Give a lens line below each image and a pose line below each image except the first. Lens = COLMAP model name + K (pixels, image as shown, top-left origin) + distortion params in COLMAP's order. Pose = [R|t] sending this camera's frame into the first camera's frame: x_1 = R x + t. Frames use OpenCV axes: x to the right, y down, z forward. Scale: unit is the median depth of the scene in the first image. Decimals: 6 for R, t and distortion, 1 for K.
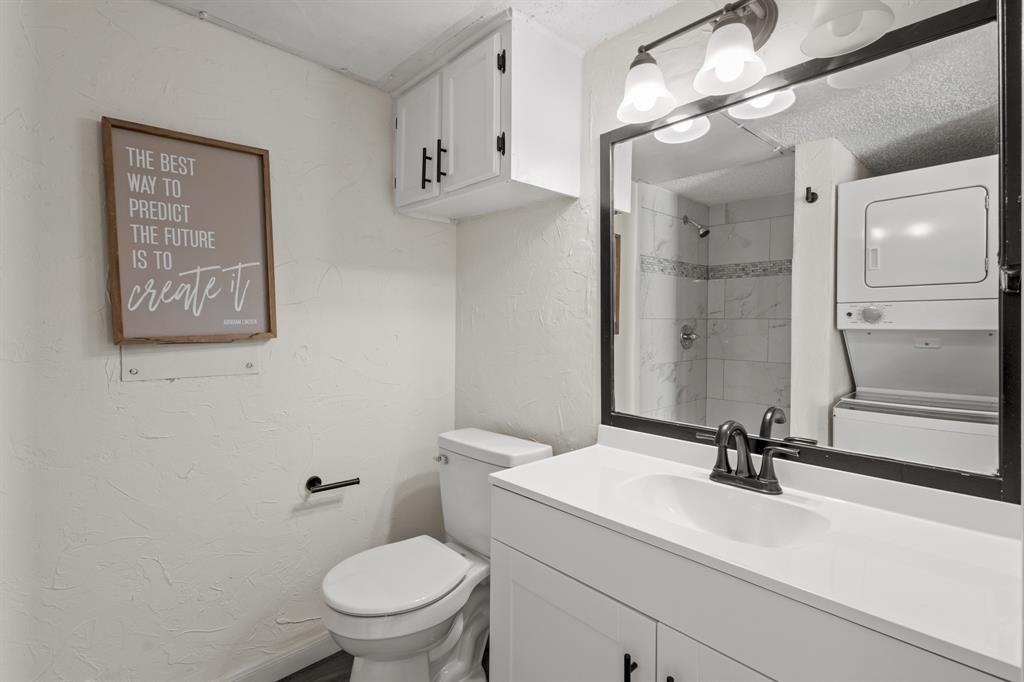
lens RADIAL K [[477.1, 0, 507.9], [0, 477.1, 332.8], [0, 0, 1]] dist [0.012148, -0.003039]
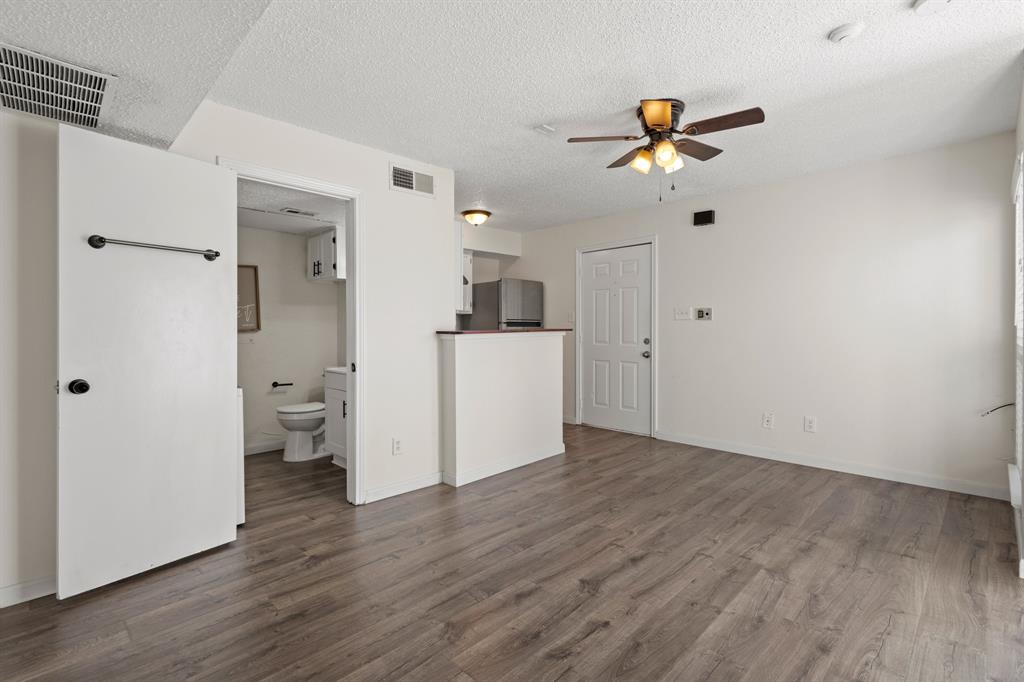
lens RADIAL K [[477.1, 0, 512.2], [0, 477.1, 330.2], [0, 0, 1]] dist [0.012148, -0.003039]
pose [[0.999702, -0.010653, 0.021984, 1.072337], [0.010844, 0.999904, -0.008603, 0.055774], [-0.021891, 0.008839, 0.999721, -2.123295]]
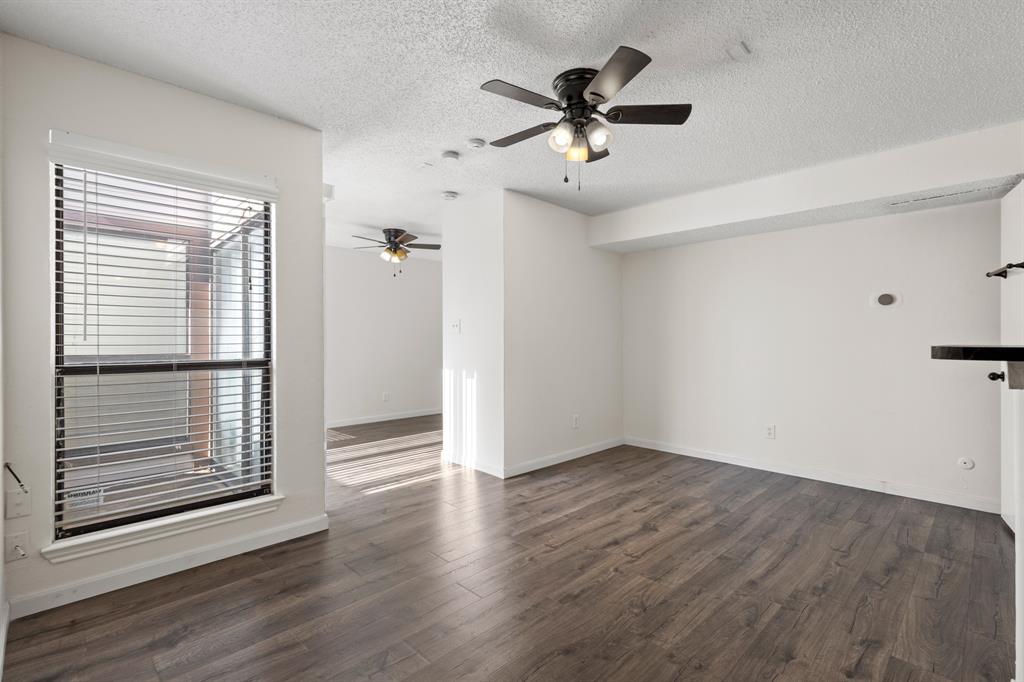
lens RADIAL K [[477.1, 0, 517.1], [0, 477.1, 339.2], [0, 0, 1]] dist [0.012148, -0.003039]
pose [[-0.999600, -0.002351, -0.028167, 2.003763], [-0.002748, 0.999898, 0.014051, 0.011814], [0.028131, 0.014123, -0.999504, 1.541251]]
